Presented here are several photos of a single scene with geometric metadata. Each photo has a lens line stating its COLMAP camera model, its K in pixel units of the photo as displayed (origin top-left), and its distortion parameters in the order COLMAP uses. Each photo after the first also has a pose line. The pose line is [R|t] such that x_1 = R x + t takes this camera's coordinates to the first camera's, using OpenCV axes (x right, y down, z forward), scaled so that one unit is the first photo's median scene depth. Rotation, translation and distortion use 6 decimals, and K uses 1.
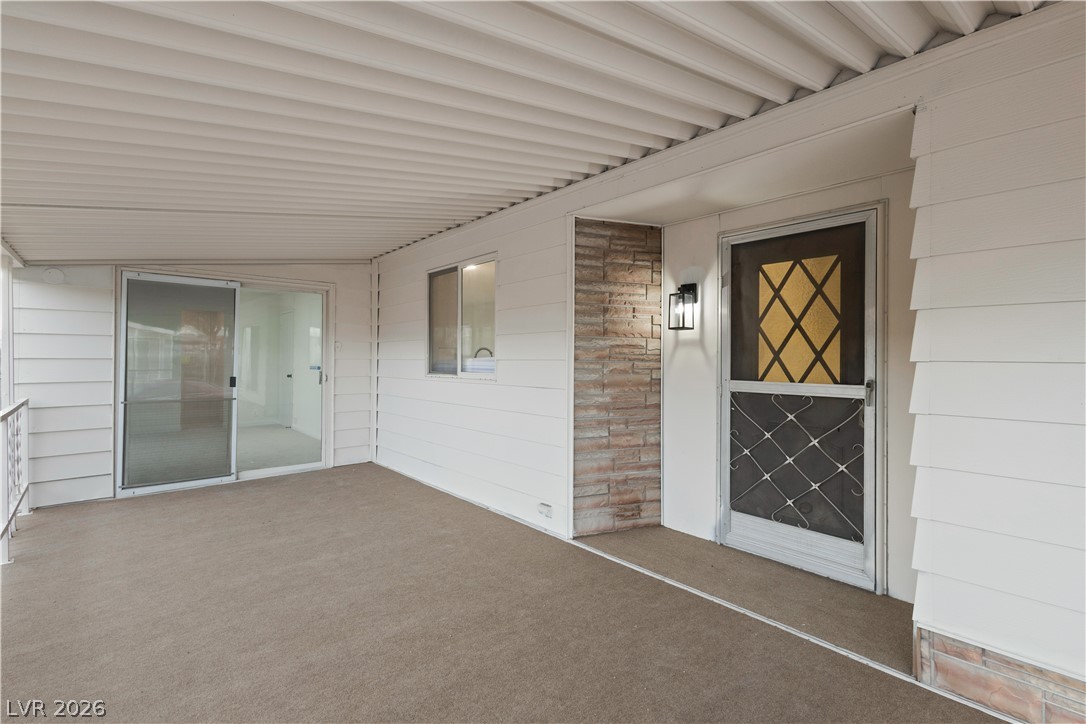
lens RADIAL K [[499.8, 0, 542.5], [0, 499.8, 354.3], [0, 0, 1]] dist [0.002125, 0.000178]
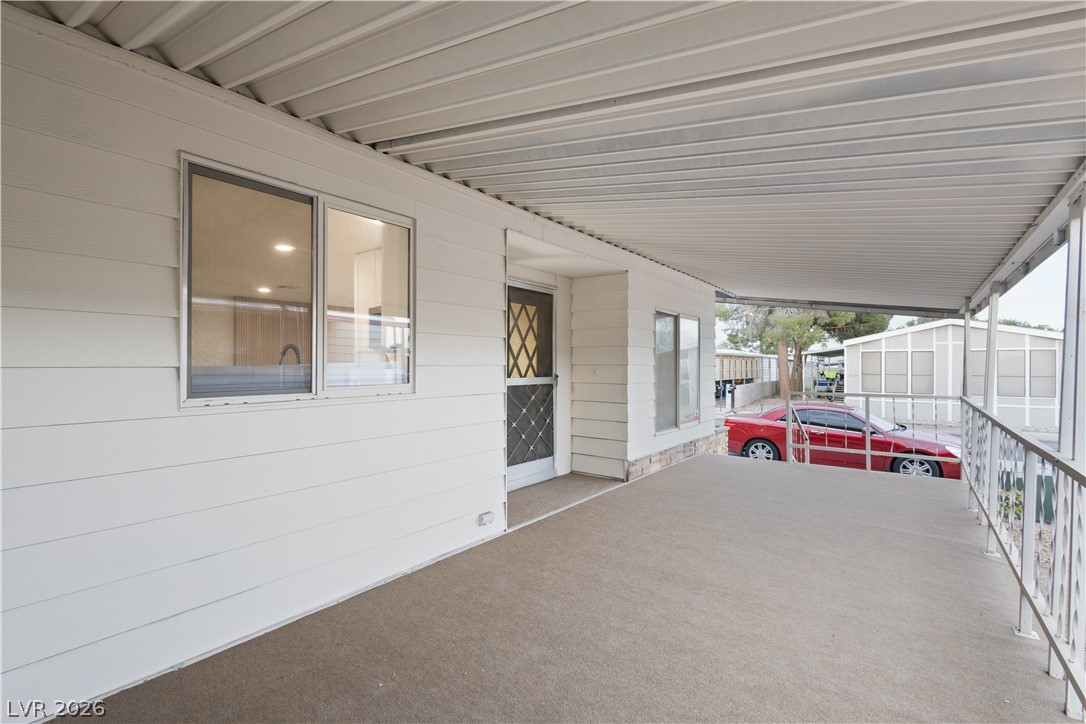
lens RADIAL K [[499.8, 0, 542.5], [0, 499.8, 354.3], [0, 0, 1]] dist [0.002125, 0.000178]
pose [[-0.216225, 0.016544, 0.976203, -1.114372], [-0.008733, 0.999784, -0.018878, 0.010348], [-0.976305, -0.012607, -0.216034, 1.264775]]
